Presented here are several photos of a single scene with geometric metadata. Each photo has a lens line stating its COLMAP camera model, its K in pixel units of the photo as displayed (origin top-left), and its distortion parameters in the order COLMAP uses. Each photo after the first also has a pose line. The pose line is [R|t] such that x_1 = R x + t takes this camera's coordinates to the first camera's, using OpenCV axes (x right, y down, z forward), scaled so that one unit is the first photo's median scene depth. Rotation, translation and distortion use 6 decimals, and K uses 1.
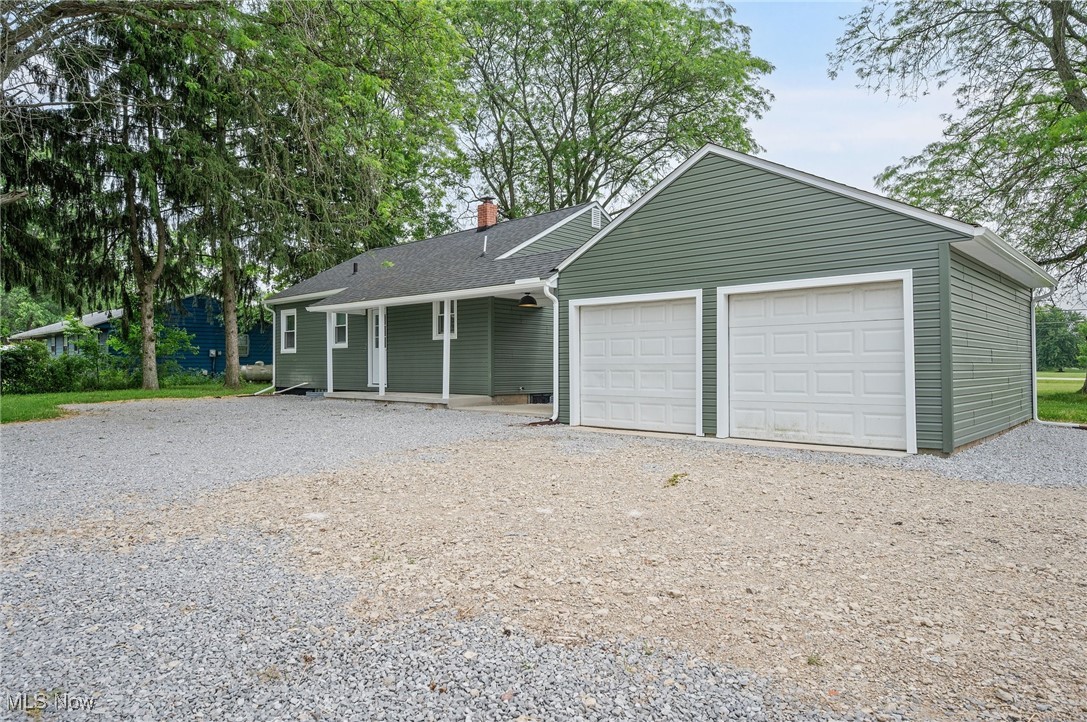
lens RADIAL K [[683.2, 0, 542.3], [0, 683.2, 362.4], [0, 0, 1]] dist [0.005157, 0.000282]
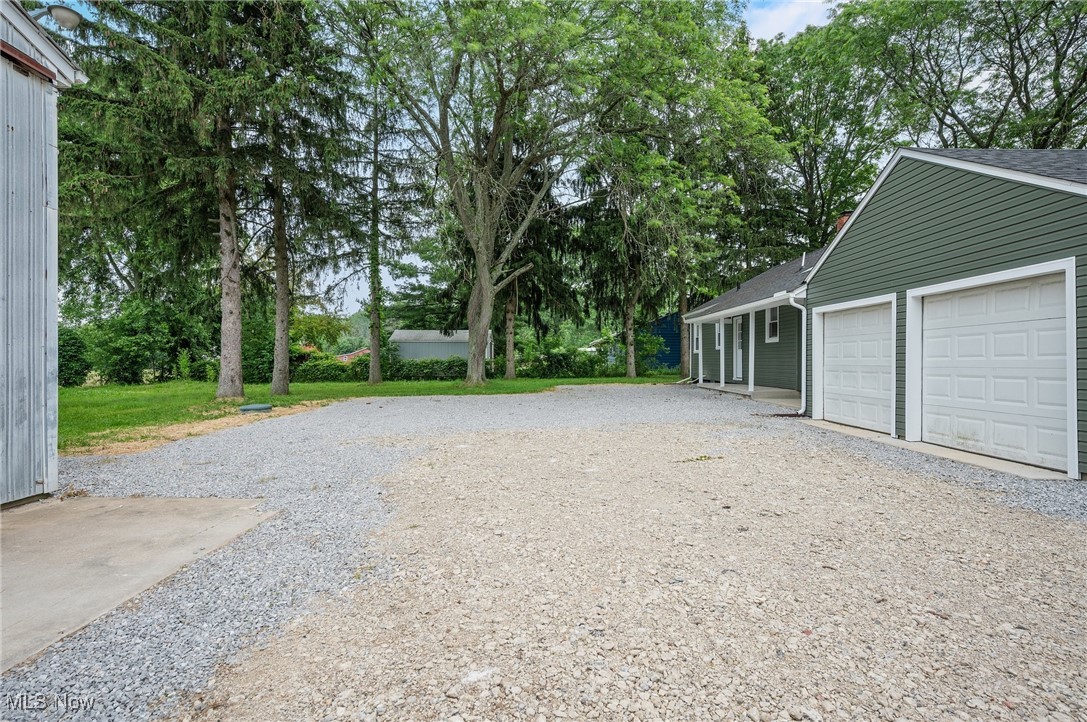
lens RADIAL K [[563.1, 0, 544.0], [0, 563.1, 361.6], [0, 0, 1]] dist [0.000223, -0.000355]
pose [[0.679904, 0.004206, -0.733289, 0.476967], [0.001999, 0.999969, 0.007590, -0.012294], [0.733298, -0.006626, 0.679875, 0.046818]]
